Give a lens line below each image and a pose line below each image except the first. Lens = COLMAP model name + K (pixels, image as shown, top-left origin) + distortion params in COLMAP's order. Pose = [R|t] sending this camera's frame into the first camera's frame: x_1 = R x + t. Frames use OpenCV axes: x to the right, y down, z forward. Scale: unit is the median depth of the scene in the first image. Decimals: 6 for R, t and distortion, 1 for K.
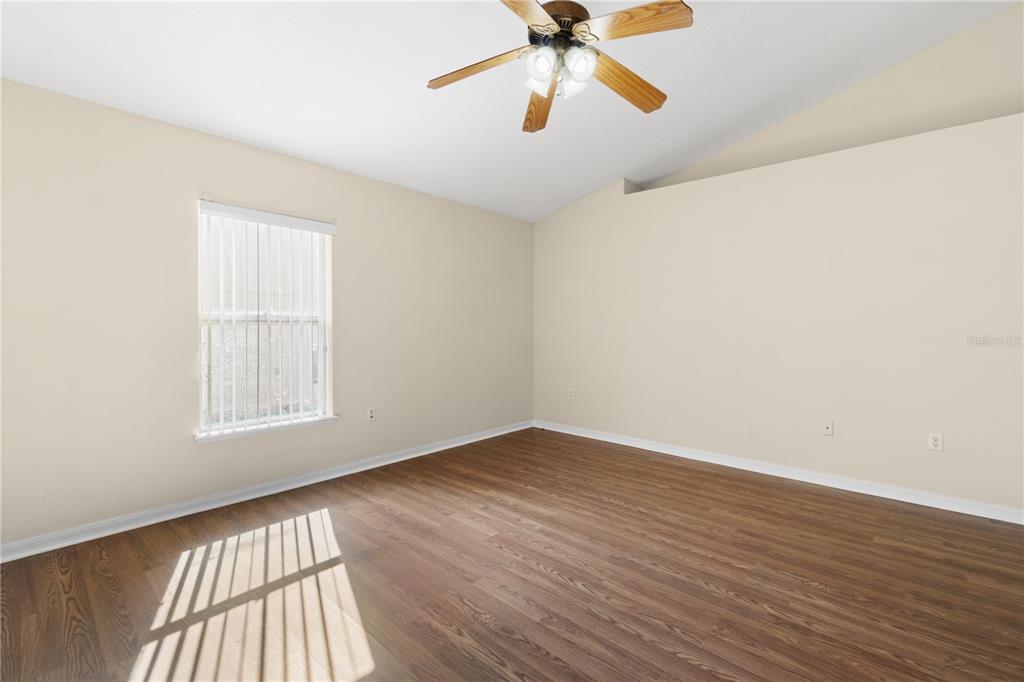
lens RADIAL K [[446.0, 0, 508.9], [0, 446.0, 331.8], [0, 0, 1]] dist [-0.003031, 0.000758]
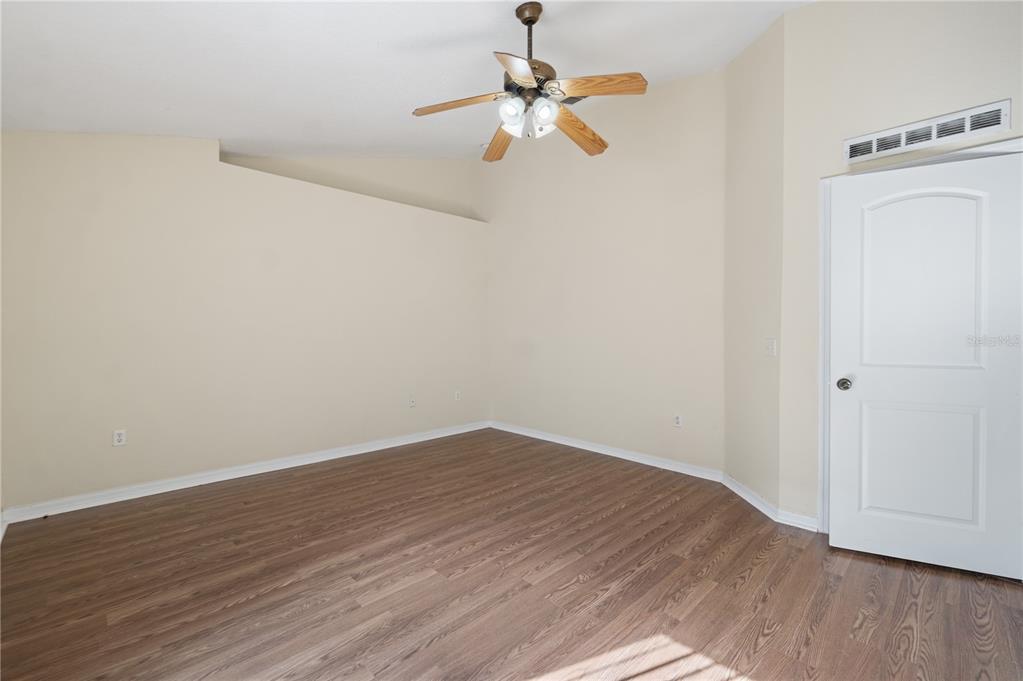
lens RADIAL K [[445.6, 0, 508.2], [0, 445.6, 340.2], [0, 0, 1]] dist [-0.003031, 0.000758]
pose [[0.062118, -0.026279, 0.997723, -0.822640], [0.010724, 0.999613, 0.025661, -0.015875], [-0.998011, 0.009106, 0.062376, 0.747400]]
